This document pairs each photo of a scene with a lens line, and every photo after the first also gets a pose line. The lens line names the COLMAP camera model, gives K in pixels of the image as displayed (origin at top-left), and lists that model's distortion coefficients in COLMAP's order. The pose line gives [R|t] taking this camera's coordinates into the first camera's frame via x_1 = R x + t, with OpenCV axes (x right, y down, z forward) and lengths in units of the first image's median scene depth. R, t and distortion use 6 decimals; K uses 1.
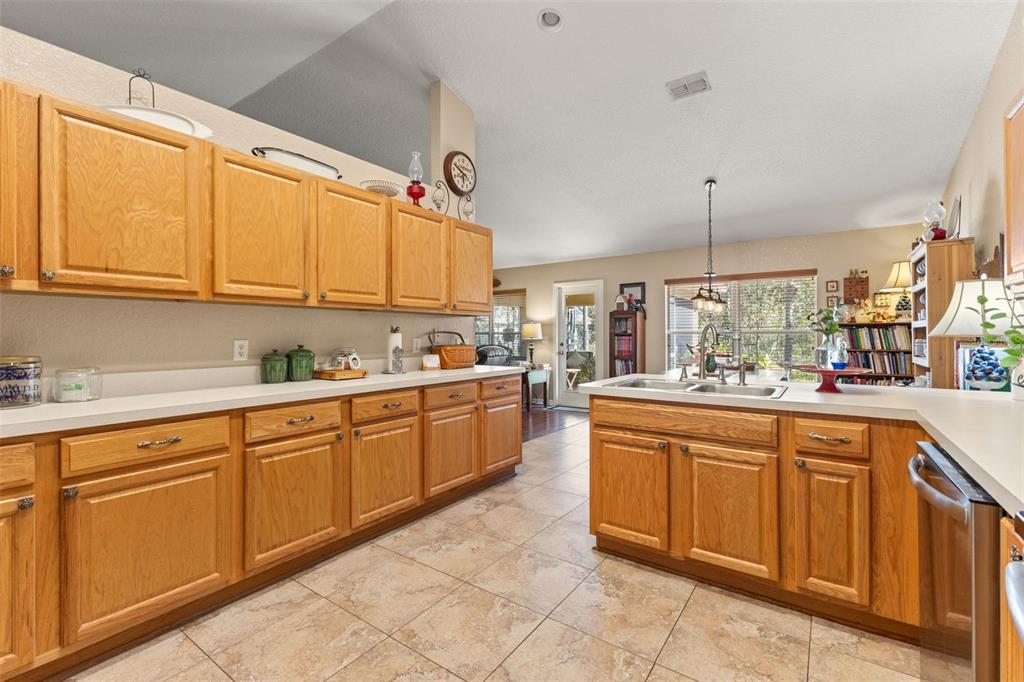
lens RADIAL K [[447.1, 0, 512.7], [0, 447.1, 334.9], [0, 0, 1]] dist [0.007514, -0.000043]
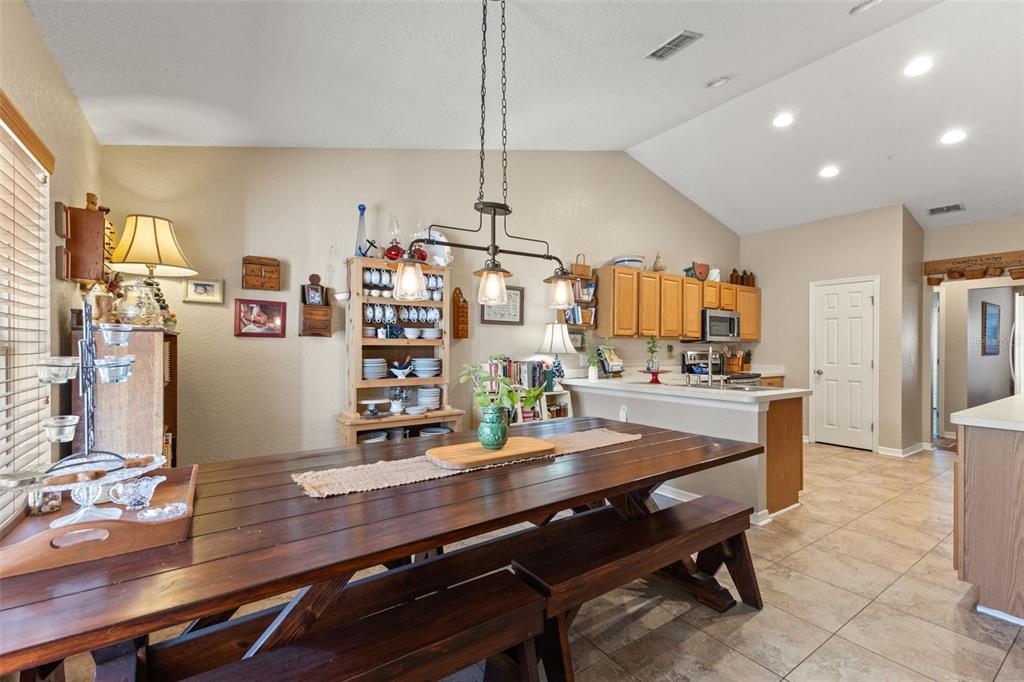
lens RADIAL K [[447.1, 0, 511.2], [0, 447.1, 350.7], [0, 0, 1]] dist [0.007514, -0.000043]
pose [[-0.937511, 0.000087, 0.347956, 0.587091], [0.002148, 0.999982, 0.005539, -0.025902], [-0.347950, 0.005940, -0.937494, 2.847965]]
